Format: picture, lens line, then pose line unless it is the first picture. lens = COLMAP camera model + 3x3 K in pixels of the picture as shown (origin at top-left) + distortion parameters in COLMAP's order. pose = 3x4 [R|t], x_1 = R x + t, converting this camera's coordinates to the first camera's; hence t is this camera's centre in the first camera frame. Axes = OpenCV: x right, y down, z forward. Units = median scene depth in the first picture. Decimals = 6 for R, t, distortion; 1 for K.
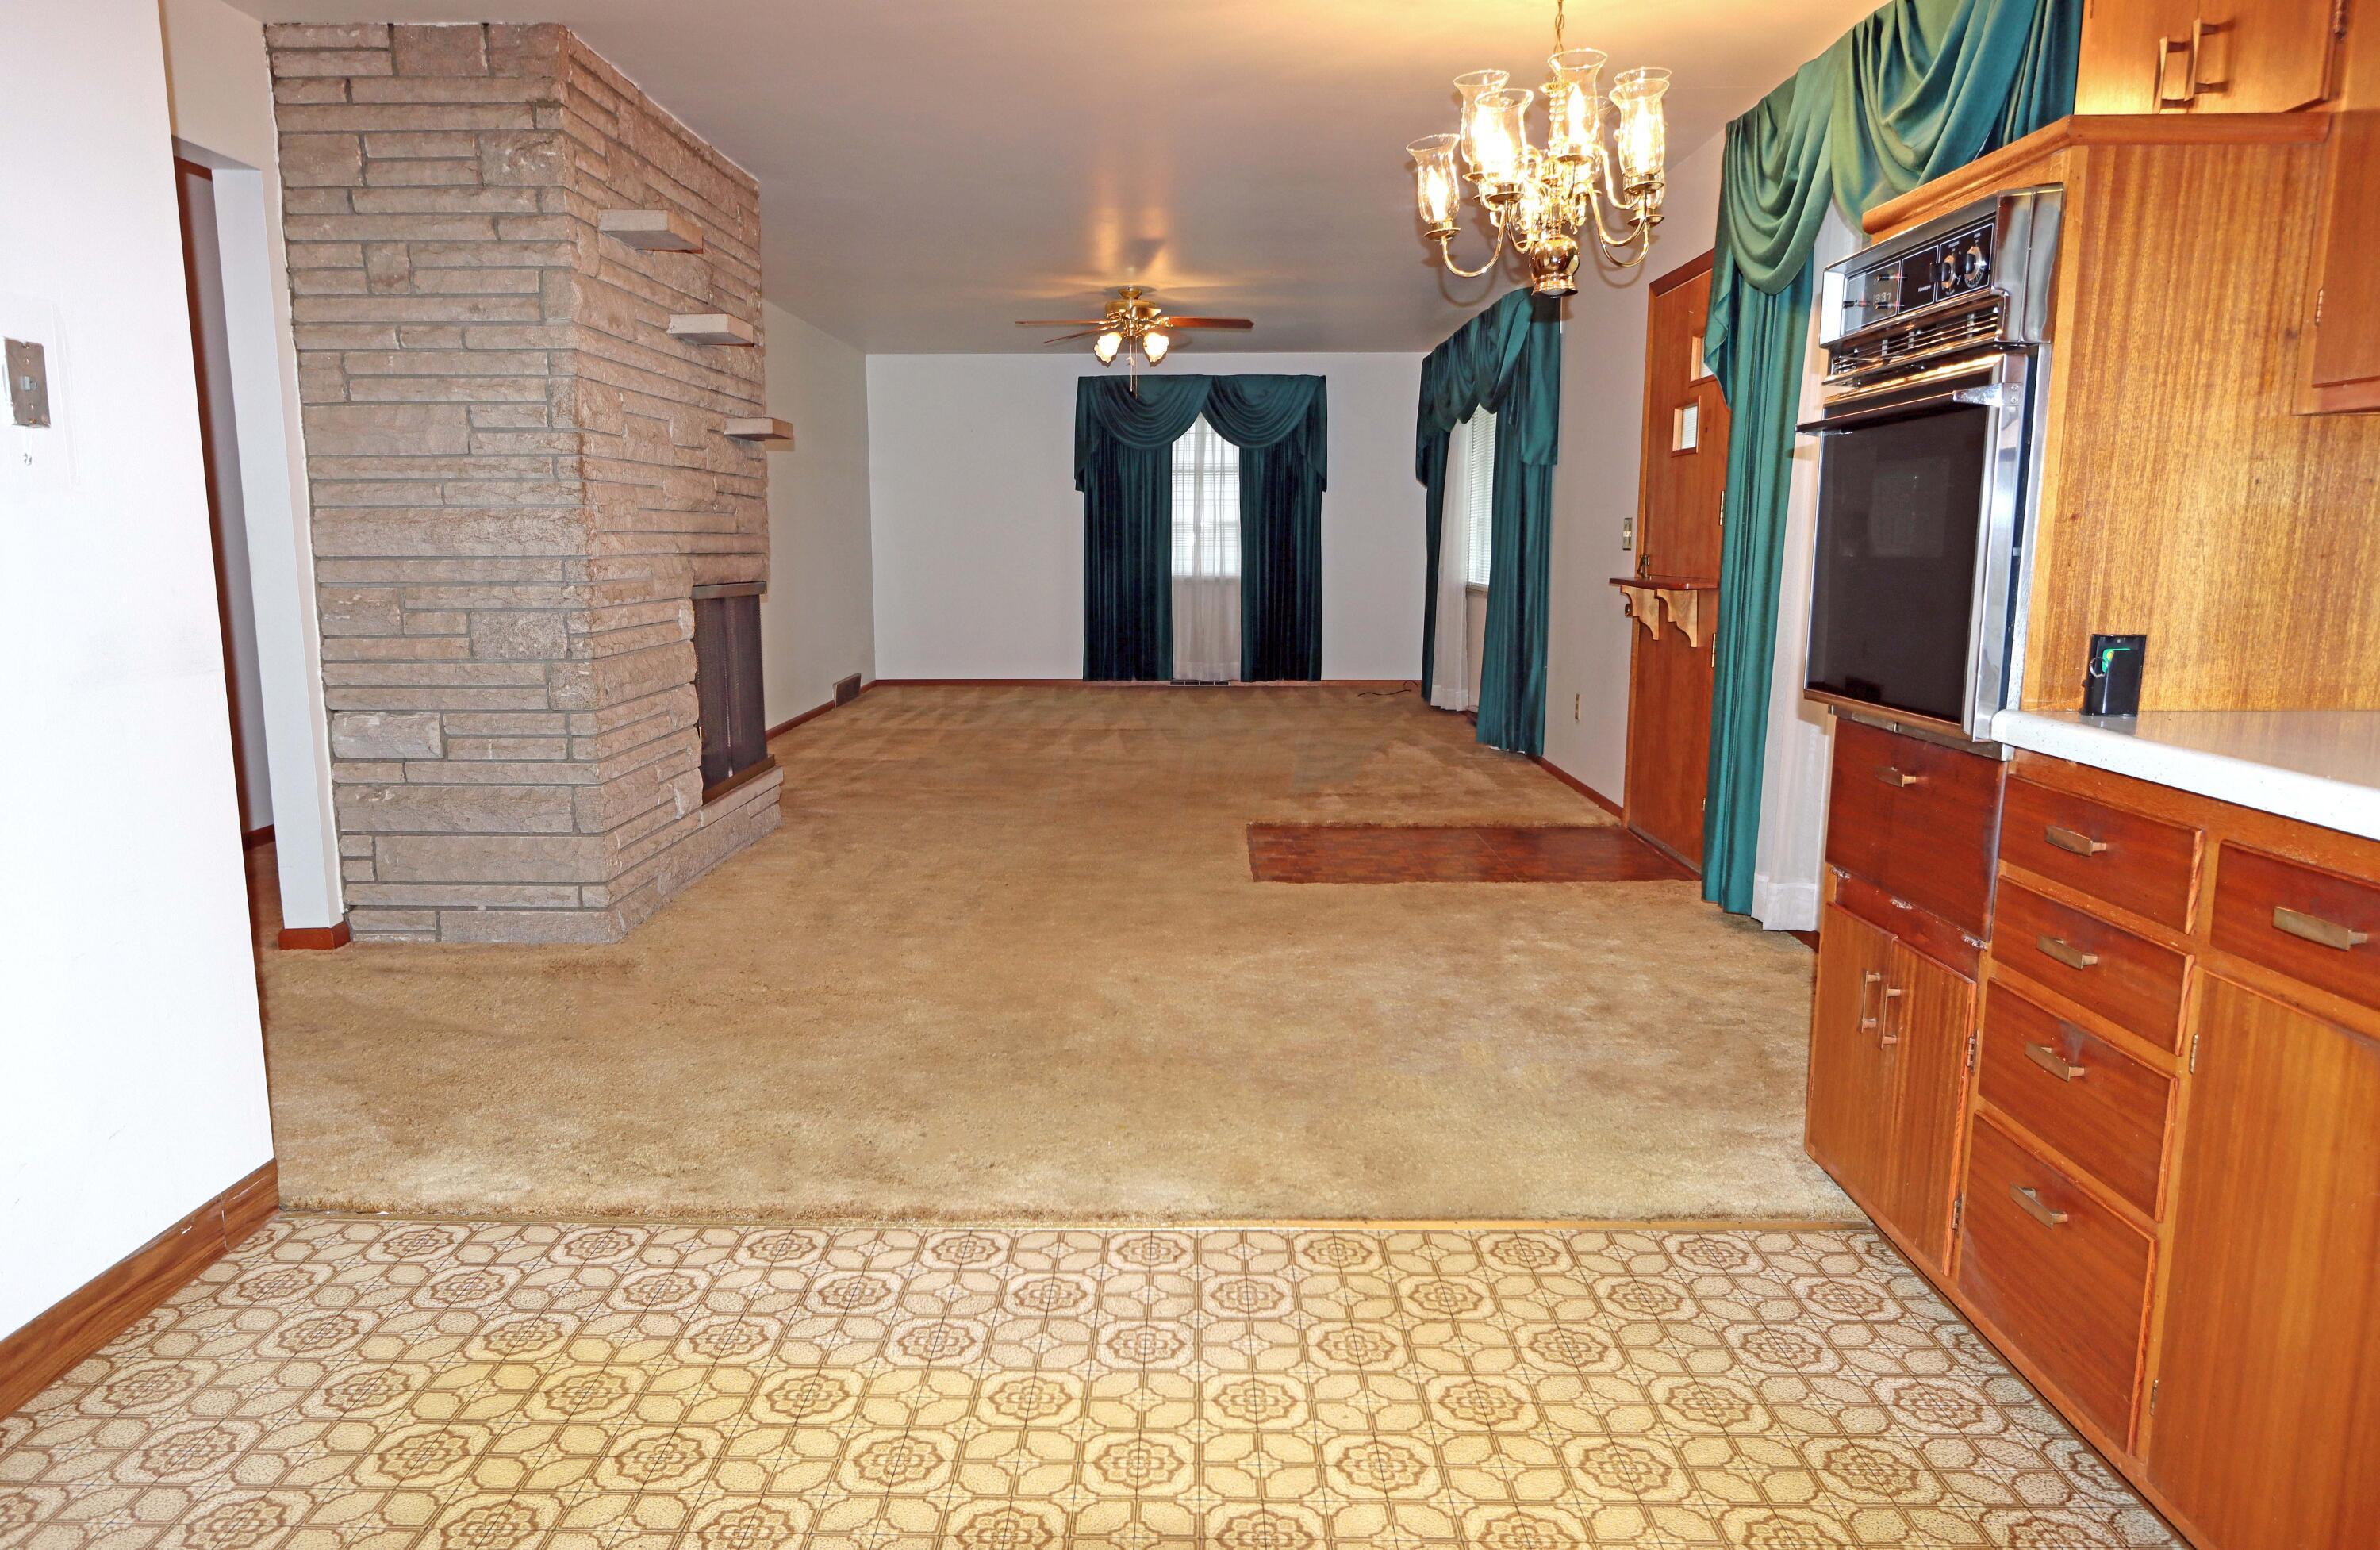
lens RADIAL K [[1479.7, 0, 1163.9], [0, 1479.7, 781.6], [0, 0, 1]] dist [0.004011, 0.000832]
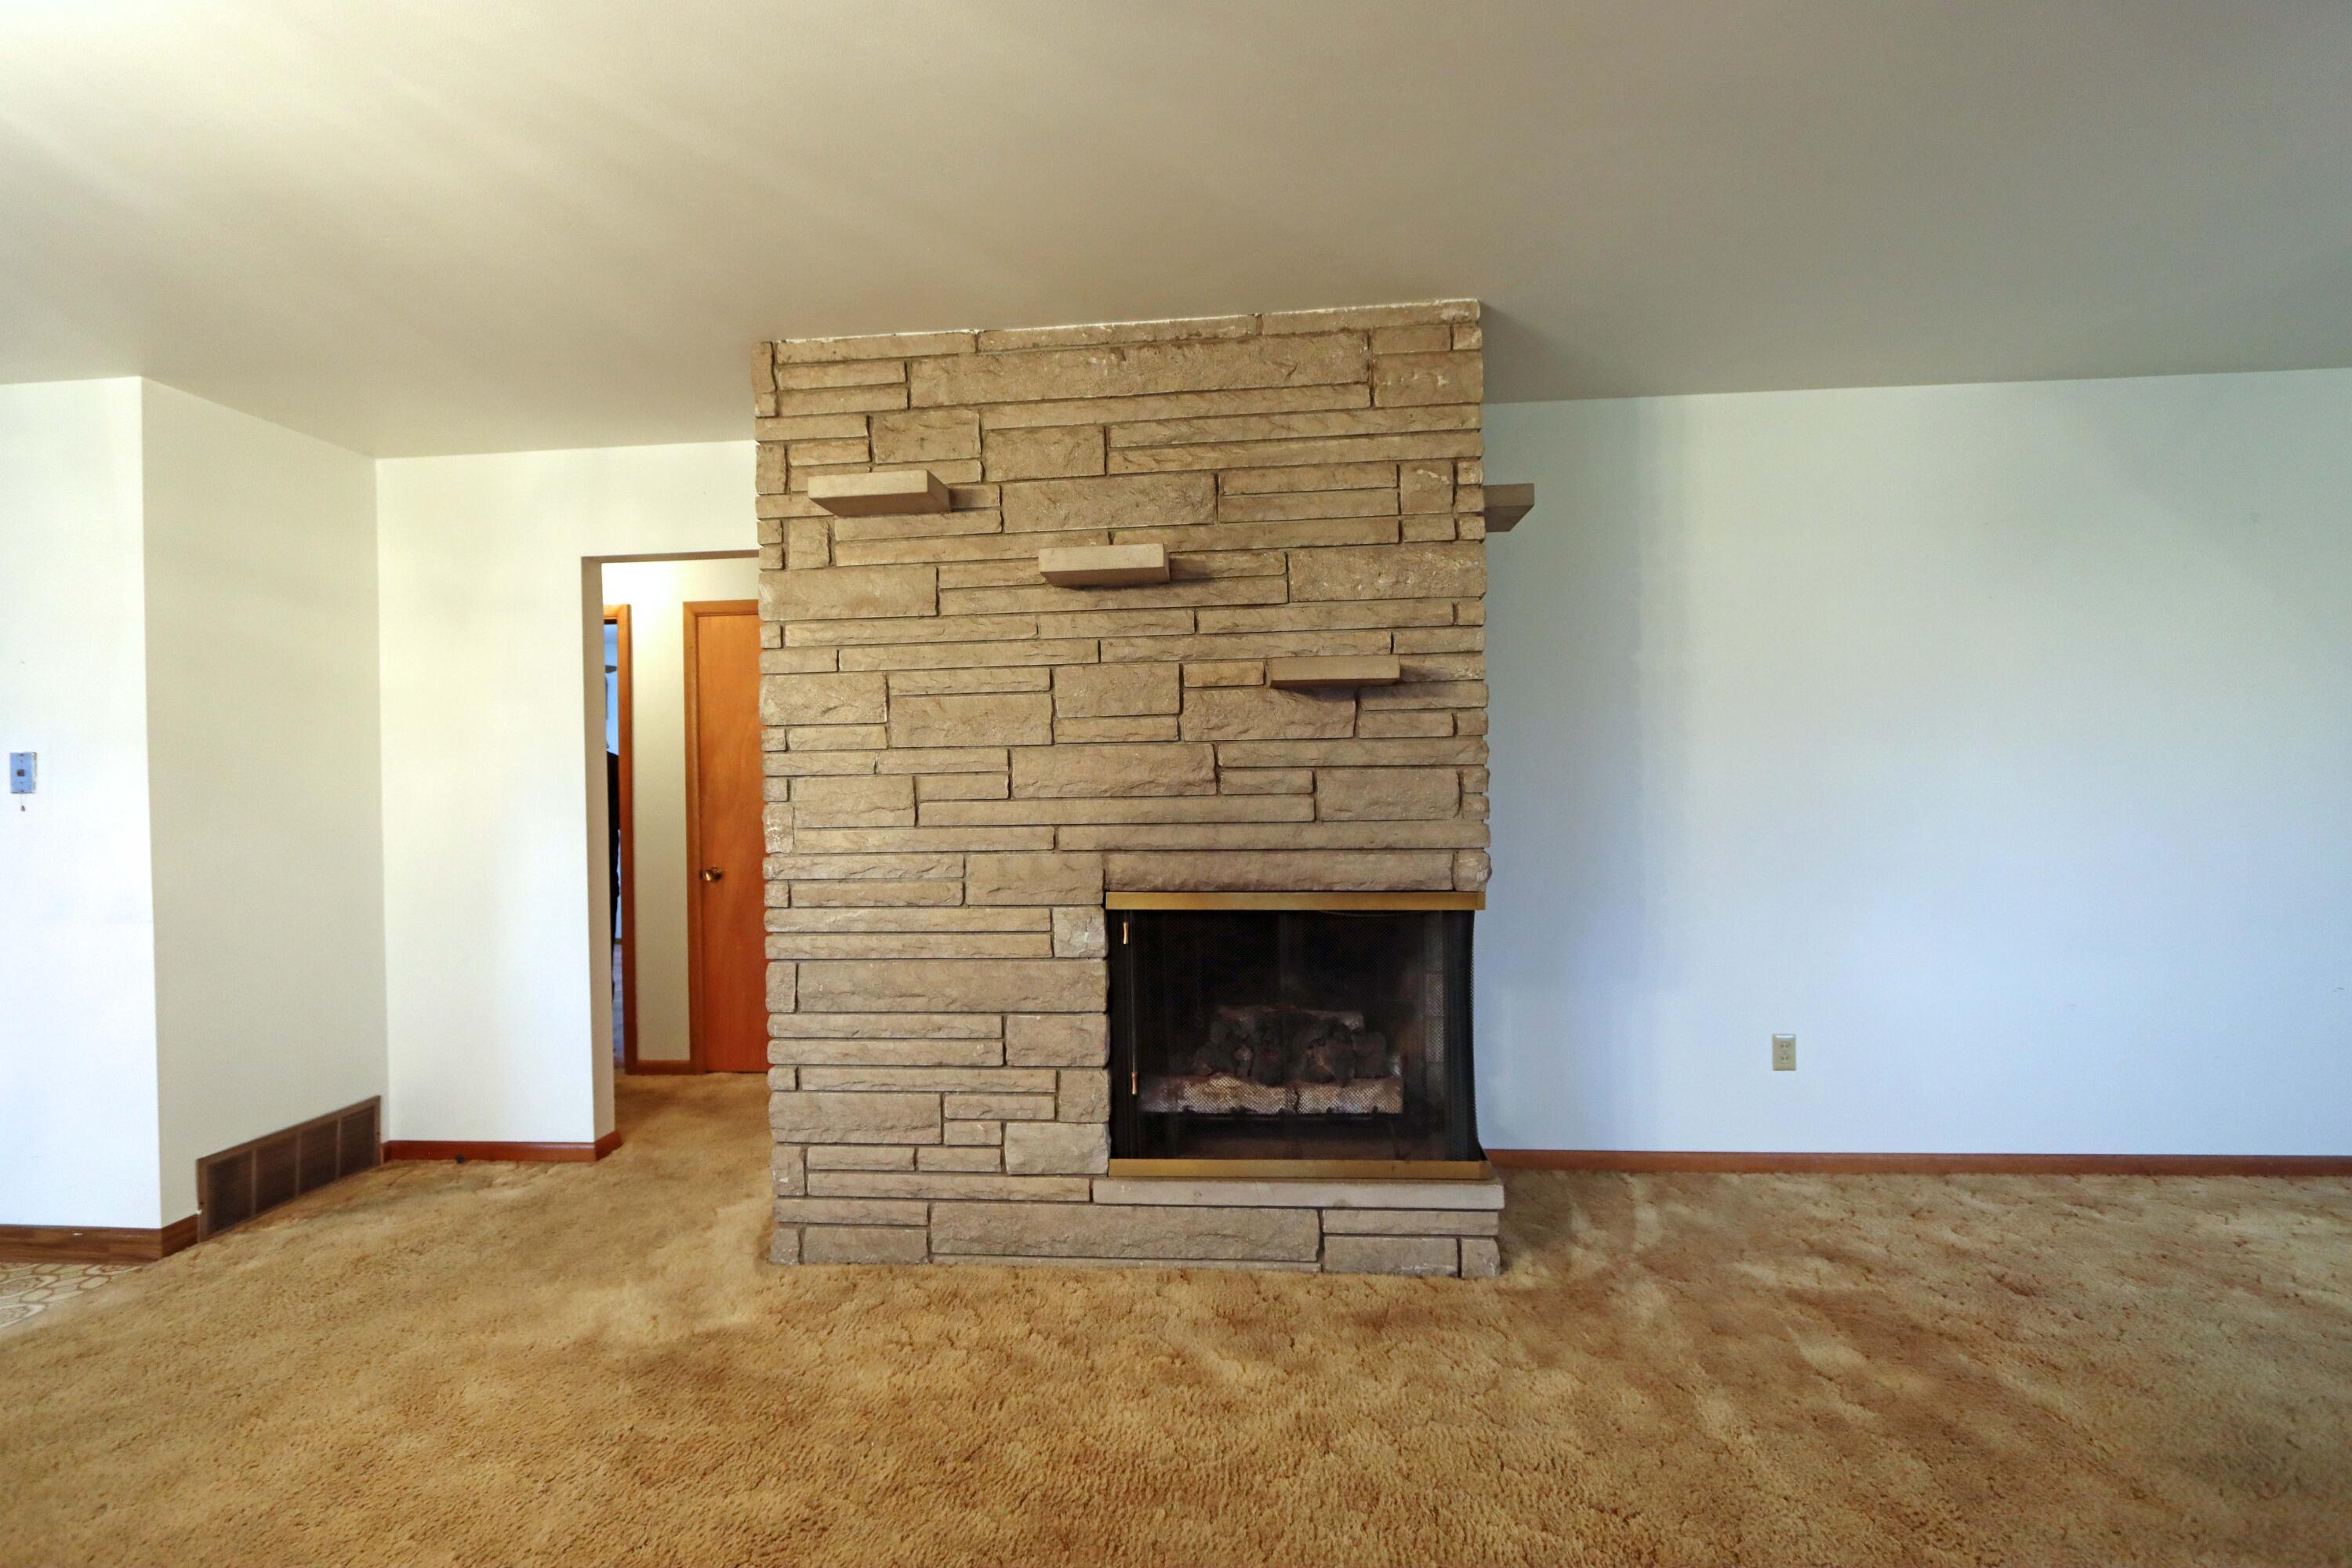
lens RADIAL K [[1086.0, 0, 1180.3], [0, 1086.0, 784.6], [0, 0, 1]] dist [-0.004459, 0.000104]
pose [[-0.065357, 0.000614, -0.997862, 0.131140], [-0.145934, 0.989242, 0.010167, -0.104019], [0.987133, 0.146286, -0.064565, 0.557207]]
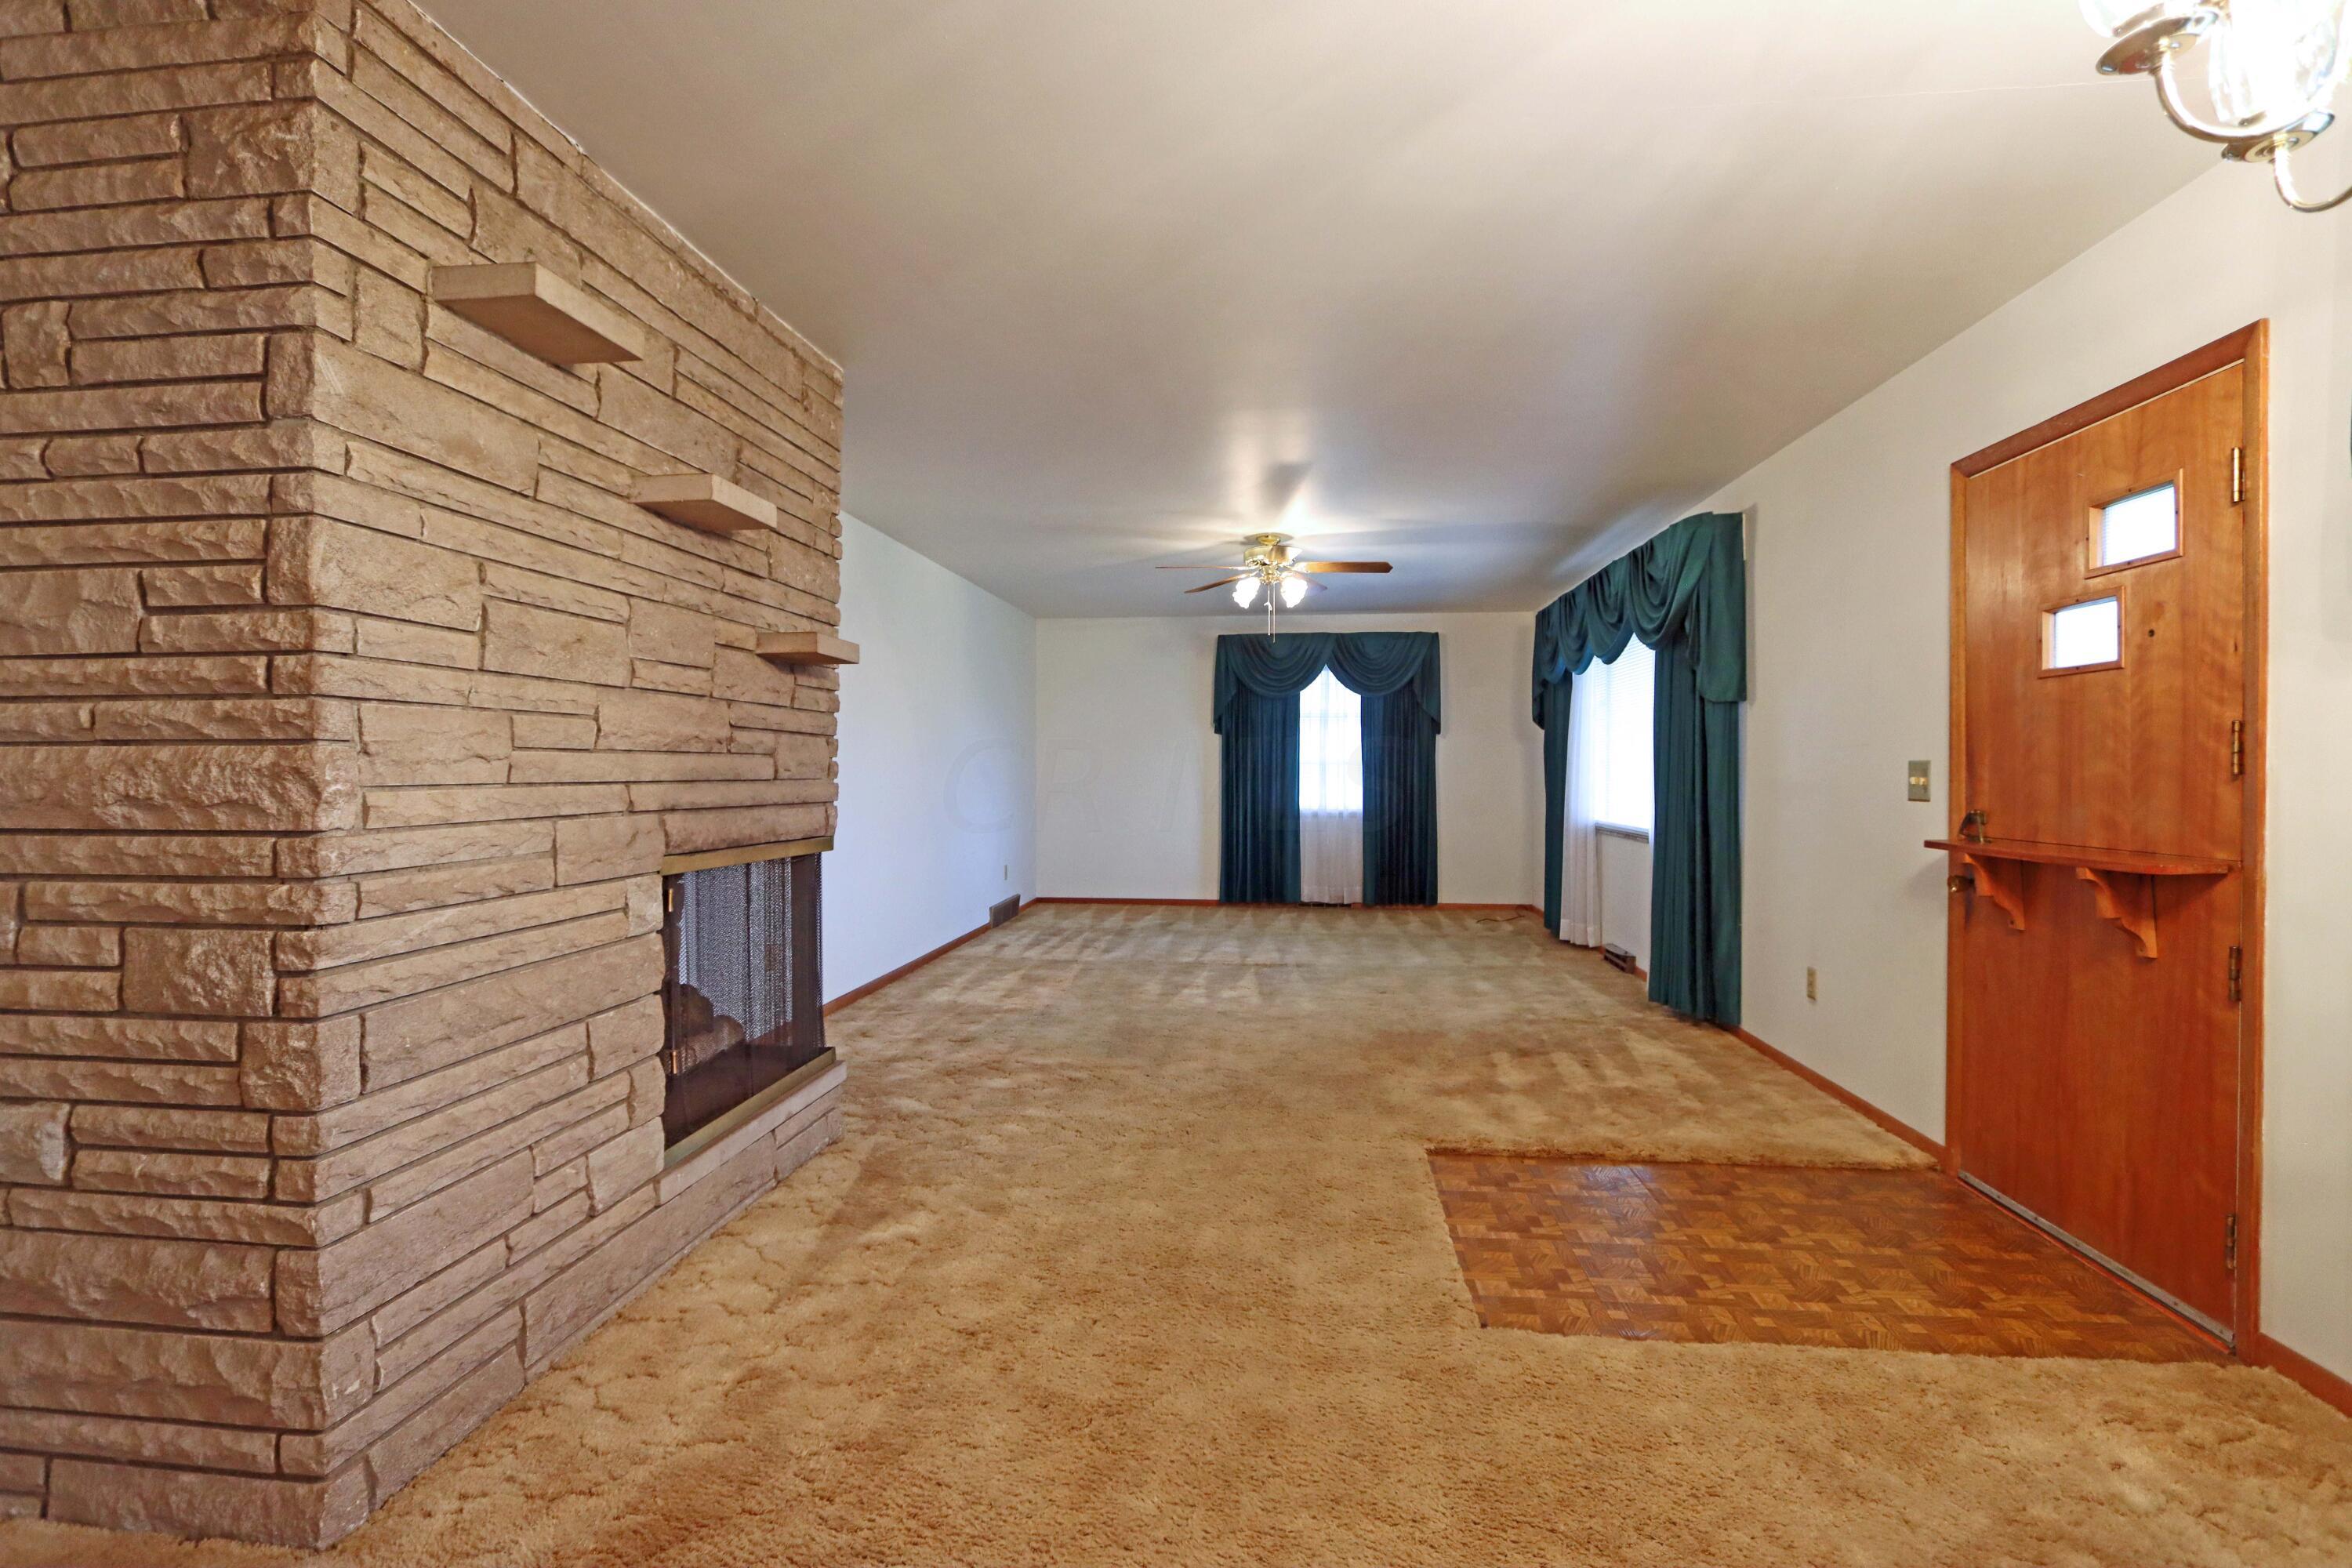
lens RADIAL K [[1086.0, 0, 1173.1], [0, 1086.0, 784.1], [0, 0, 1]] dist [-0.004459, 0.000104]
pose [[0.995155, 0.002243, -0.098294, -0.013662], [-0.017005, 0.988599, -0.149607, -0.048563], [0.096838, 0.150553, 0.983848, 0.267109]]
